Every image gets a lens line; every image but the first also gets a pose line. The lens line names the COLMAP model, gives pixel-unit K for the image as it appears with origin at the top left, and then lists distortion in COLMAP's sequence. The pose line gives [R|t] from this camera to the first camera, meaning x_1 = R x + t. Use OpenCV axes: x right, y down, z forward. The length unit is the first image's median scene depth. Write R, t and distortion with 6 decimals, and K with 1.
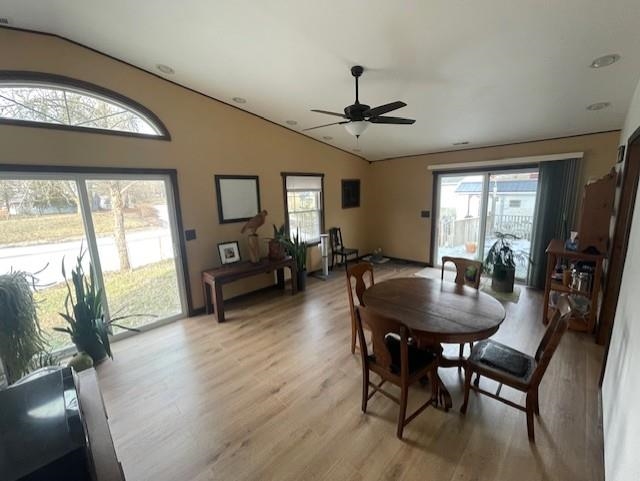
lens RADIAL K [[262.4, 0, 322.2], [0, 262.4, 236.8], [0, 0, 1]] dist [-0.000813, -0.000103]
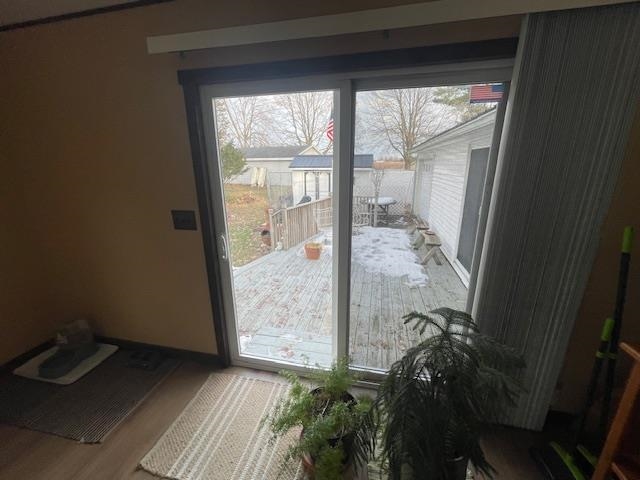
lens RADIAL K [[262.4, 0, 322.2], [0, 262.4, 236.3], [0, 0, 1]] dist [-0.000813, -0.000103]
pose [[0.845195, -0.121552, 0.520452, 0.454881], [0.074173, 0.991048, 0.111007, -0.111666], [-0.529286, -0.055219, 0.846645, 0.791407]]
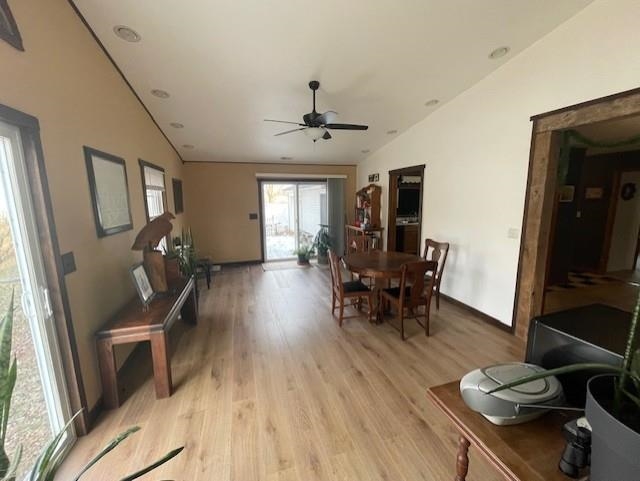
lens RADIAL K [[260.9, 0, 320.0], [0, 260.9, 240.5], [0, 0, 1]] dist [-0.000469, 0.000042]
pose [[0.477654, -0.115435, 0.870932, -0.546053], [0.141762, 0.988467, 0.053265, -0.007239], [-0.867035, 0.098023, 0.488509, 0.286315]]
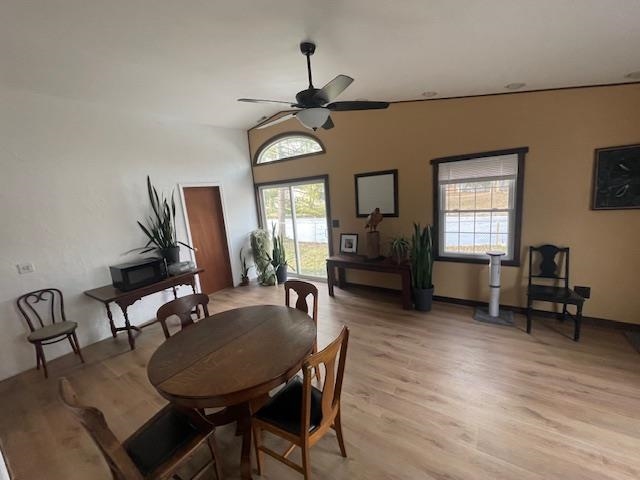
lens RADIAL K [[262.4, 0, 322.2], [0, 262.4, 236.3], [0, 0, 1]] dist [-0.000813, -0.000103]
pose [[0.174037, 0.174423, -0.969169, 0.598429], [-0.095429, 0.982543, 0.159694, -0.115251], [0.980104, 0.064694, 0.187644, 0.546743]]
